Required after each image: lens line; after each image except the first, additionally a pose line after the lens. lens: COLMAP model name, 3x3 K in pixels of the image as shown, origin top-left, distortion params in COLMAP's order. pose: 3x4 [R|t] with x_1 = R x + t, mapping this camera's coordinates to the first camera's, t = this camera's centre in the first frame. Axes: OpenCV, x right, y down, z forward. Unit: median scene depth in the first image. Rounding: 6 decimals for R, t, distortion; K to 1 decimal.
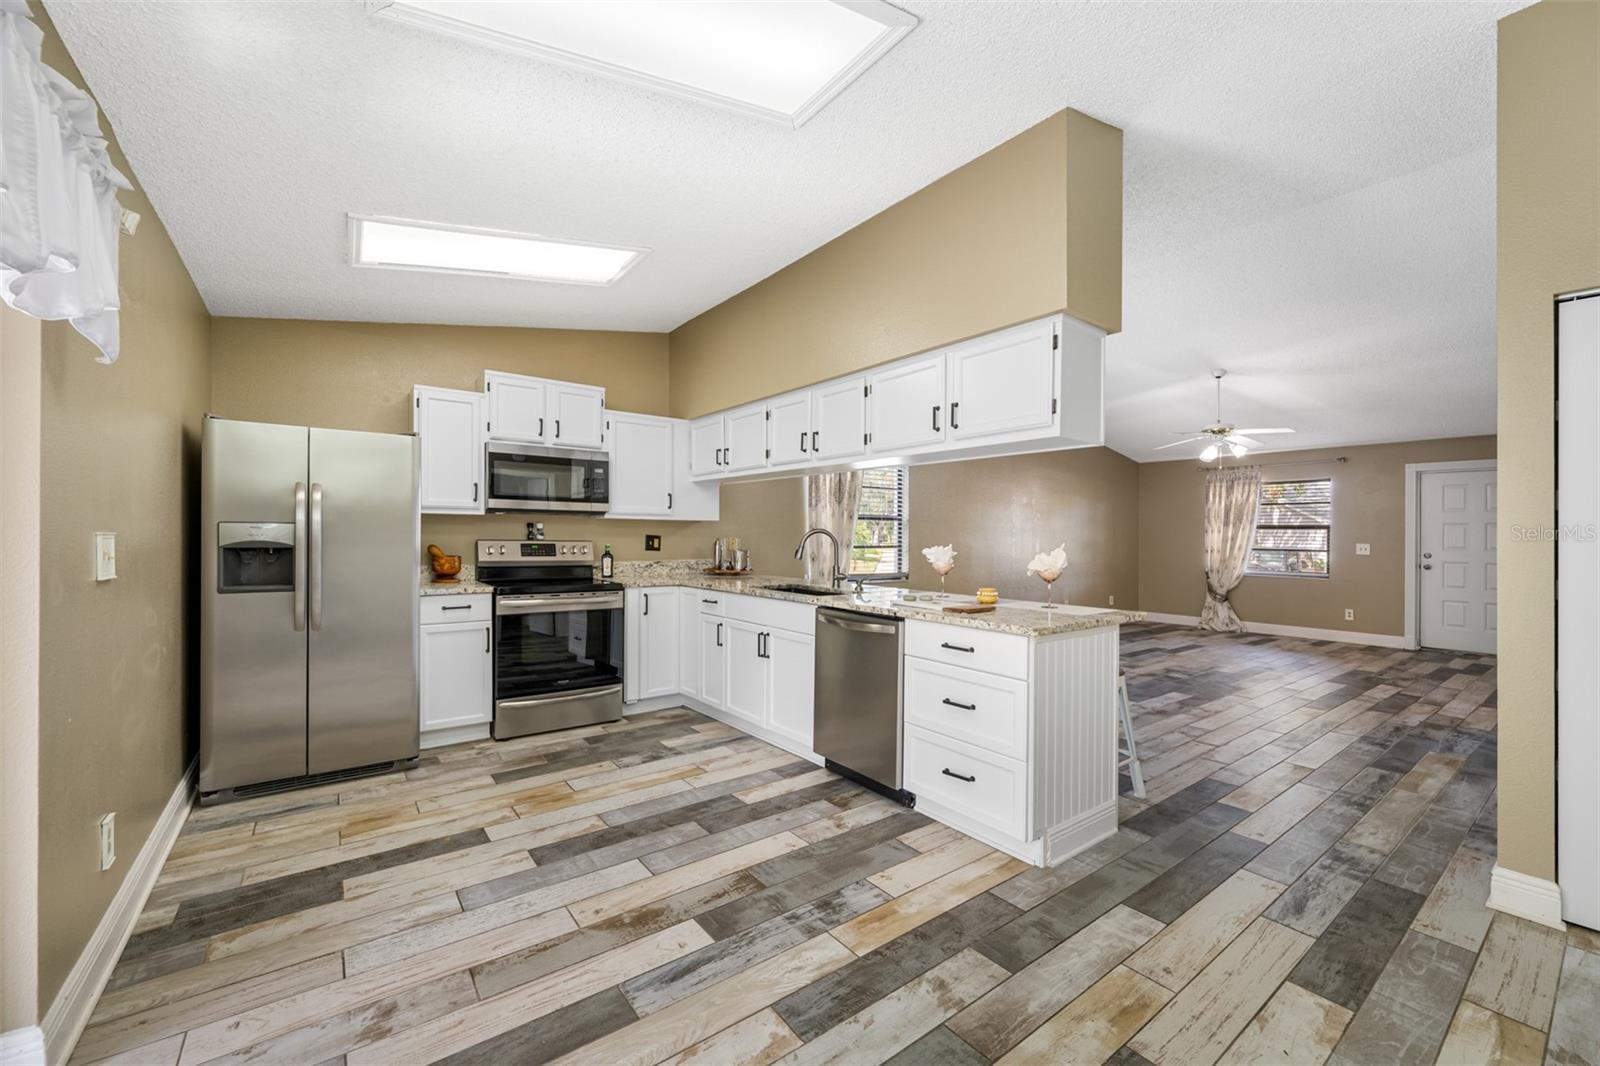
lens RADIAL K [[633.9, 0, 809.2], [0, 633.9, 531.1], [0, 0, 1]] dist [0.000713, -0.000056]
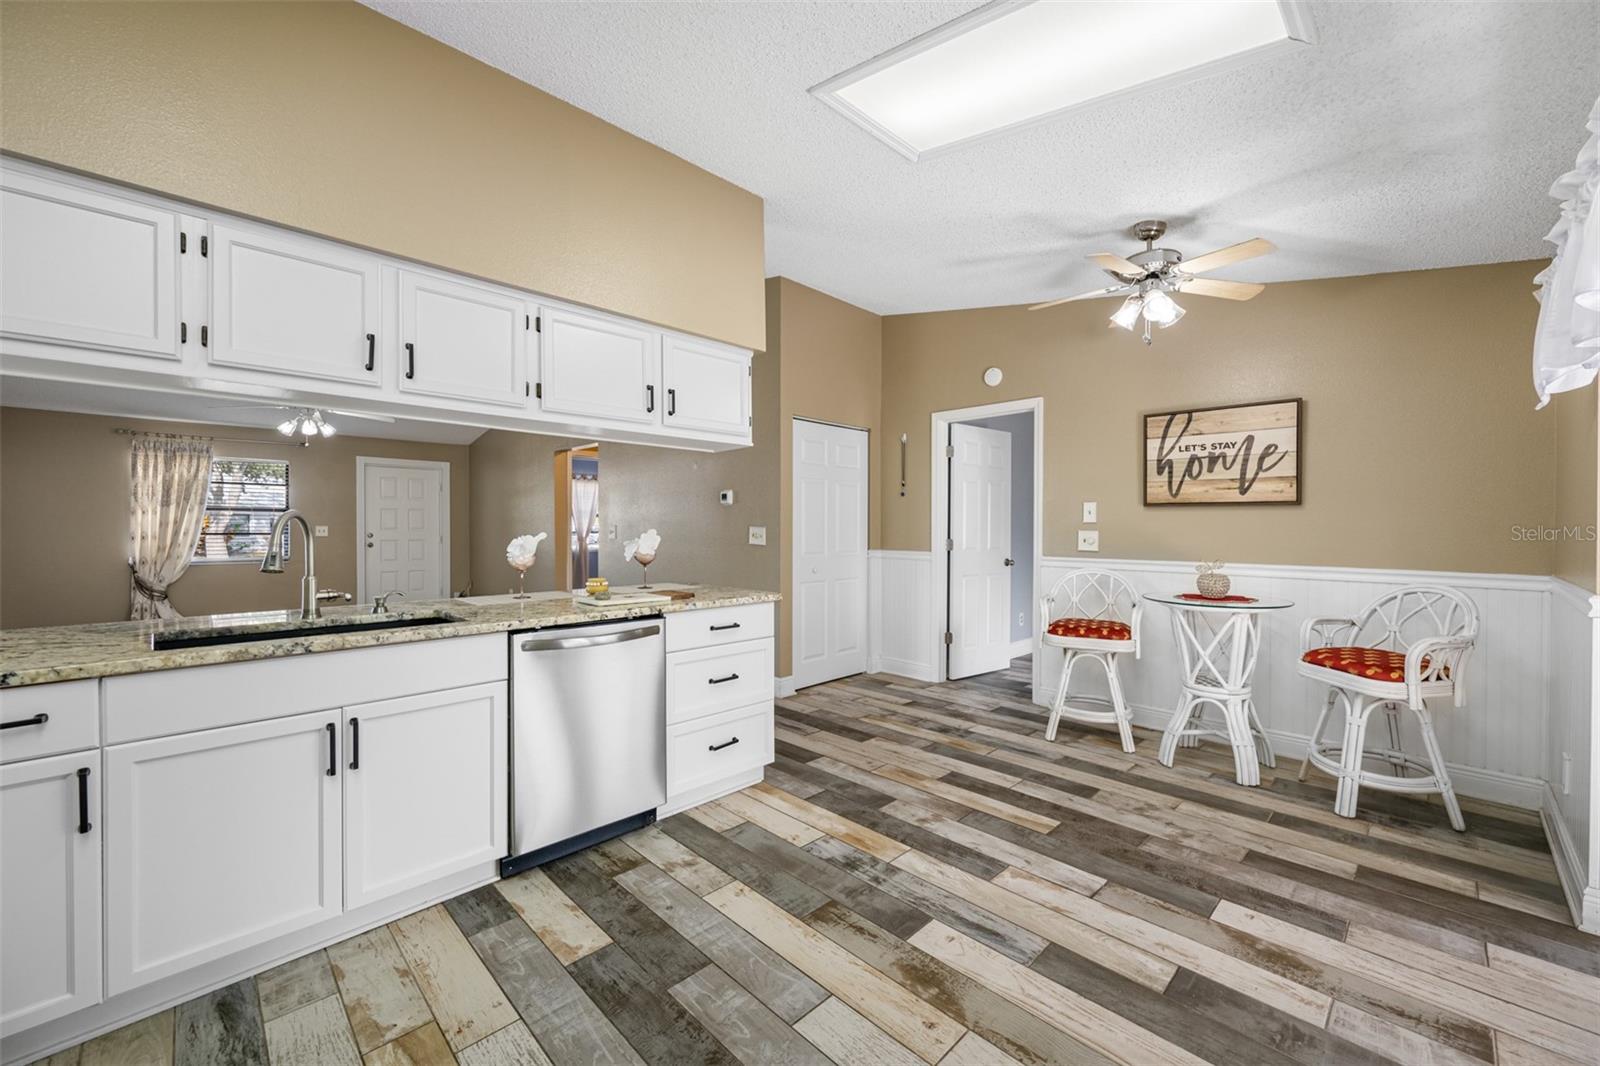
lens RADIAL K [[633.3, 0, 796.4], [0, 633.3, 528.0], [0, 0, 1]] dist [-0.000053, 0.000156]
pose [[-0.119194, -0.014974, 0.992758, -0.750266], [-0.011073, 0.999844, 0.013752, -0.001579], [-0.992809, -0.009353, -0.119341, 0.891262]]
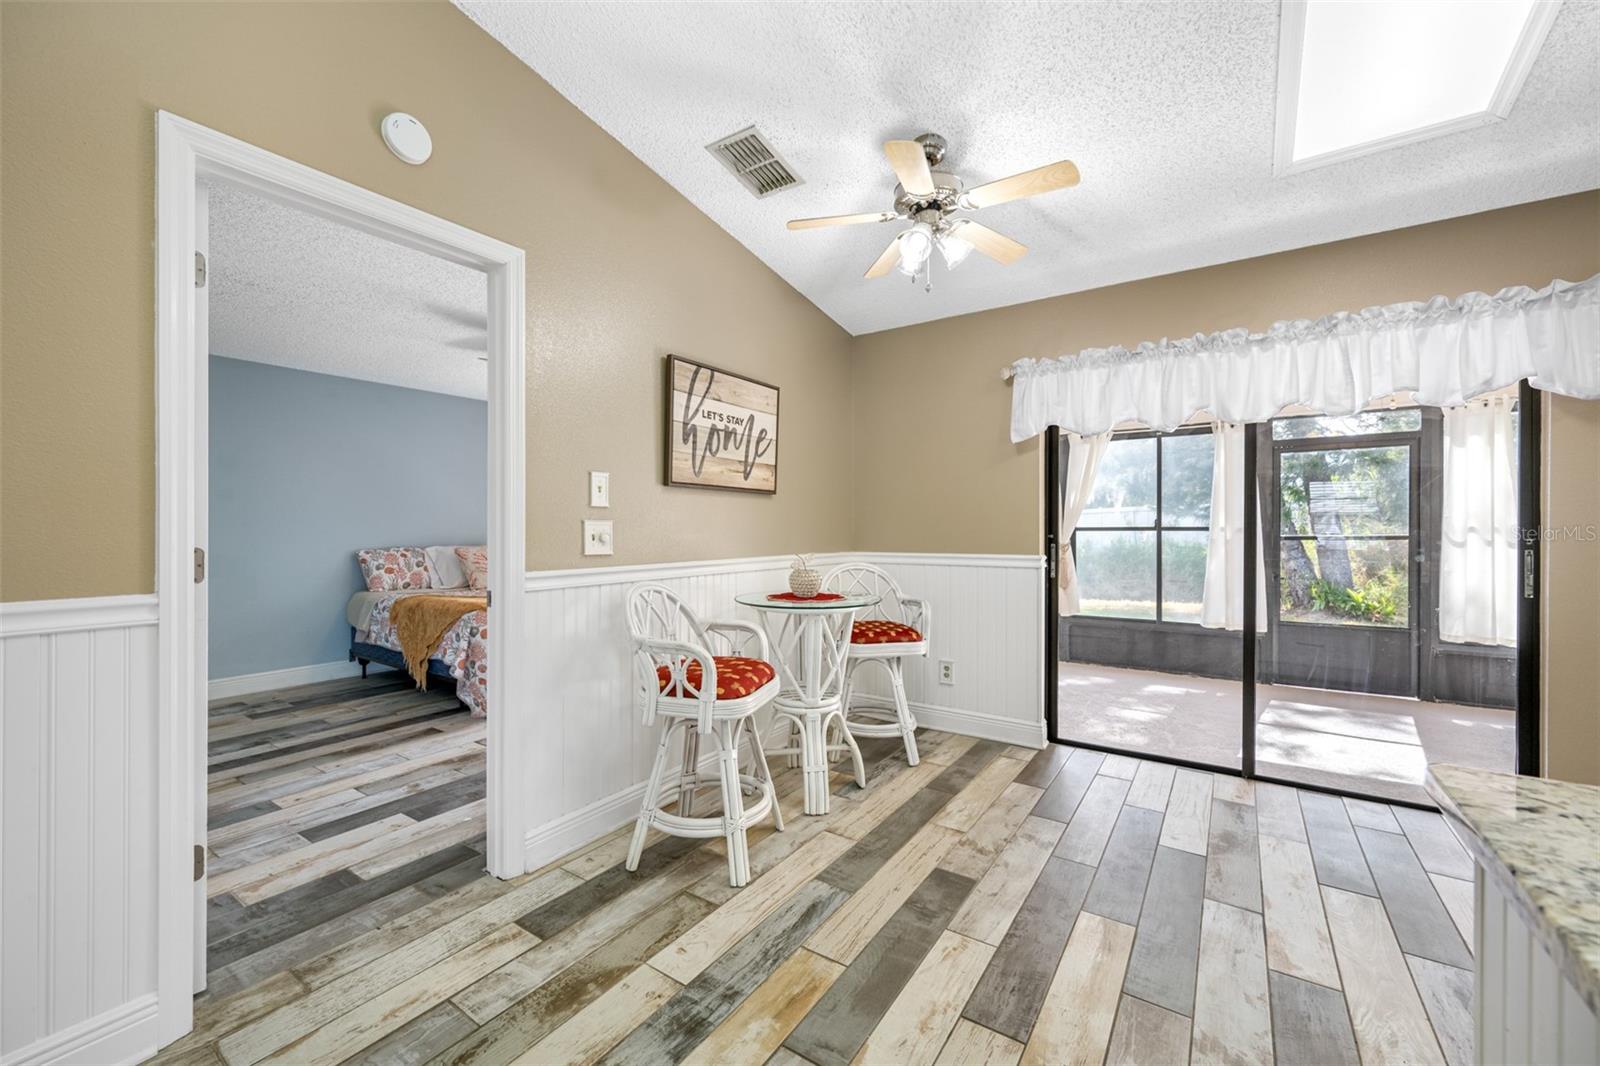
lens RADIAL K [[635.6, 0, 800.7], [0, 635.6, 529.9], [0, 0, 1]] dist [-0.001016, -0.000255]
pose [[-0.948920, -0.008853, -0.315392, 0.589415], [-0.006818, 0.999948, -0.007553, 0.033093], [0.315443, -0.005017, -0.948931, 0.945997]]
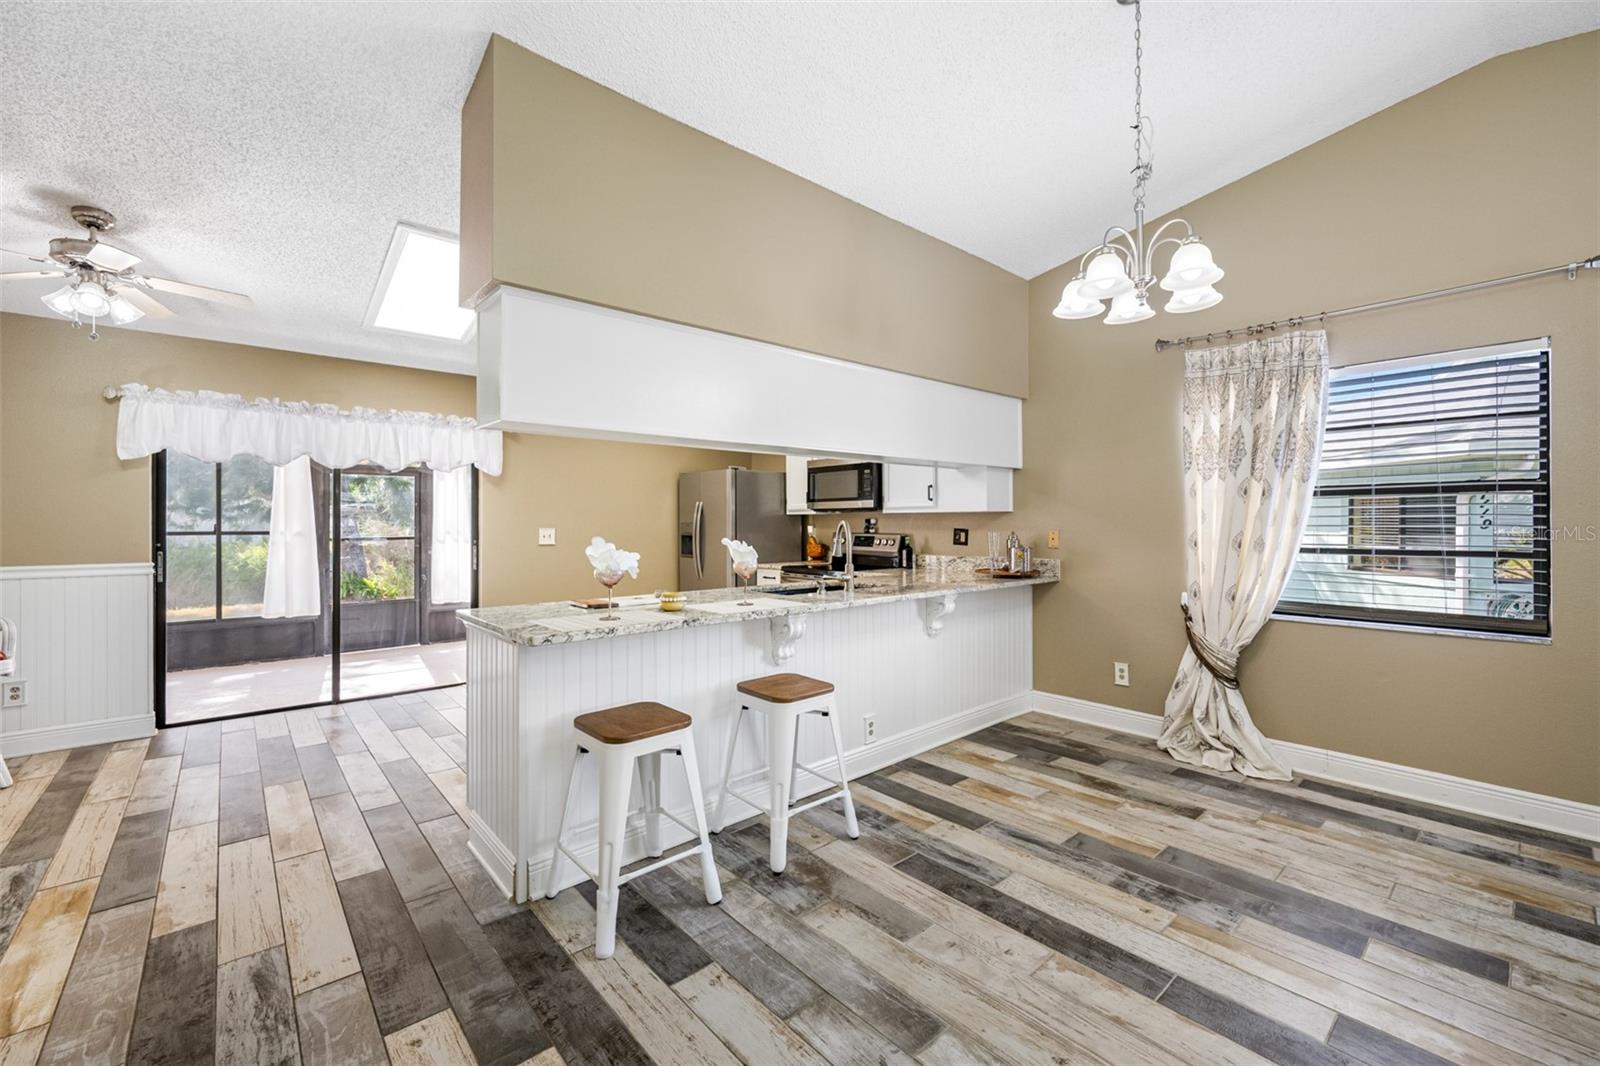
lens RADIAL K [[653.2, 0, 802.4], [0, 653.2, 523.9], [0, 0, 1]] dist [0.000547, -0.000033]
pose [[0.072602, -0.010578, -0.997305, 1.228675], [0.007829, 0.999919, -0.010035, 0.012833], [0.997330, -0.007079, 0.072679, 1.206537]]
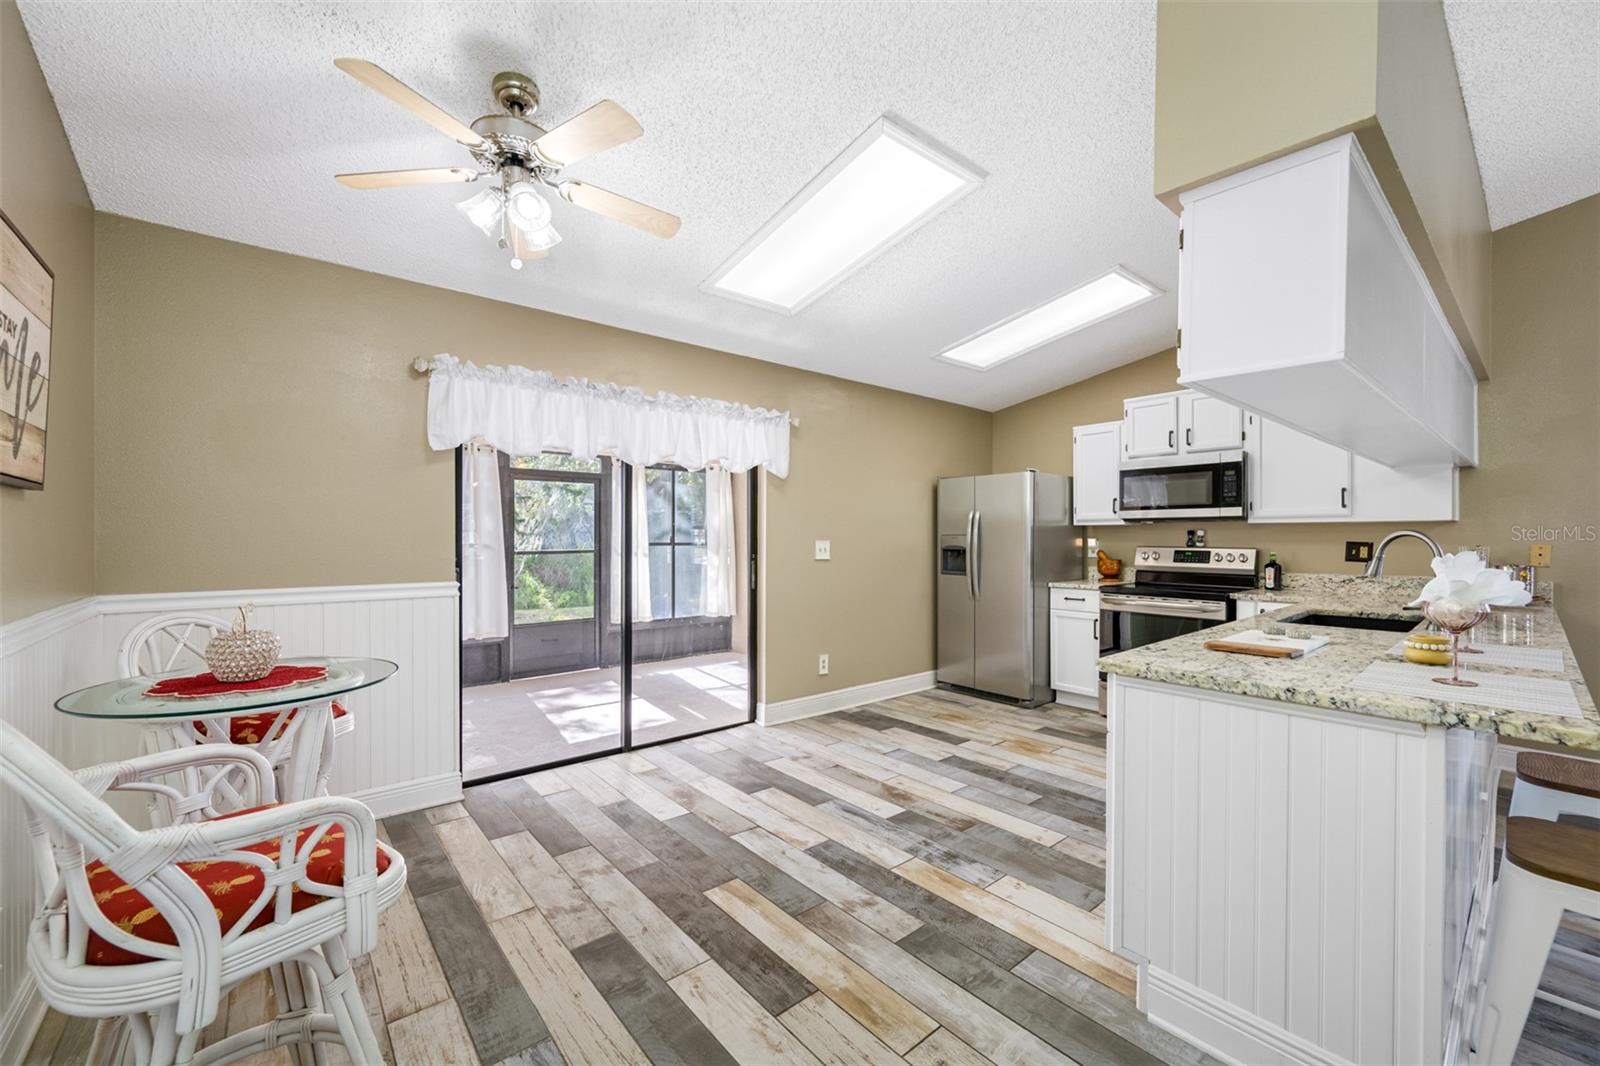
lens RADIAL K [[638.2, 0, 800.0], [0, 638.2, 536.5], [0, 0, 1]] dist [-0.001220, 0.000157]
pose [[0.050075, -0.013991, -0.998647, 0.865276], [0.004659, 0.999894, -0.013775, 0.012893], [0.998735, -0.003963, 0.050135, 0.483661]]
